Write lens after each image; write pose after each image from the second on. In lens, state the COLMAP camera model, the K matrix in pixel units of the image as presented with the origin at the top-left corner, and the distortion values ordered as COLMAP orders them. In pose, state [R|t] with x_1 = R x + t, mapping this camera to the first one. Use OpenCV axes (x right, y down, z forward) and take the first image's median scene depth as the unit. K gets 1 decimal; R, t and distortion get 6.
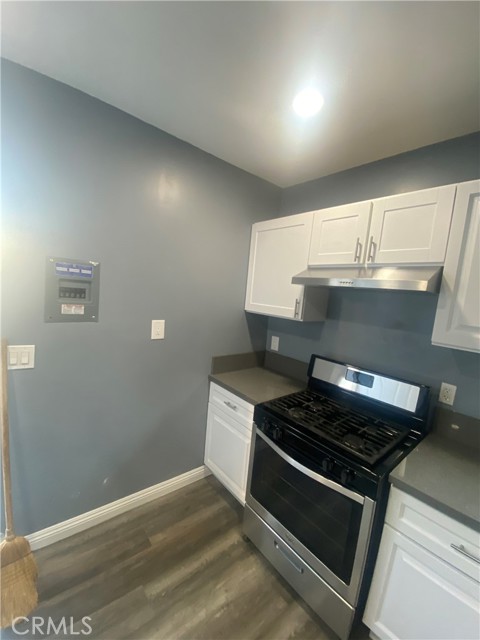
lens RADIAL K [[256.5, 0, 240.9], [0, 256.5, 321.1], [0, 0, 1]] dist [0.028159, -0.025725]
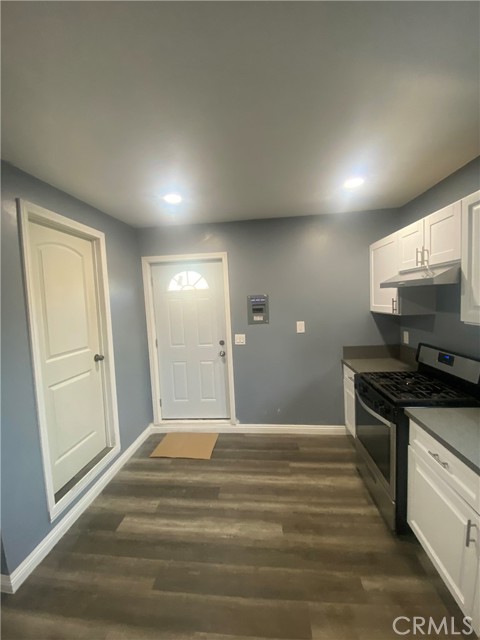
lens RADIAL K [[256.5, 0, 240.9], [0, 256.5, 321.1], [0, 0, 1]] dist [0.028159, -0.025725]
pose [[0.691069, -0.067581, -0.719622, 0.661113], [0.030439, 0.997457, -0.064441, 0.094613], [0.722148, 0.022629, 0.691369, -0.485049]]
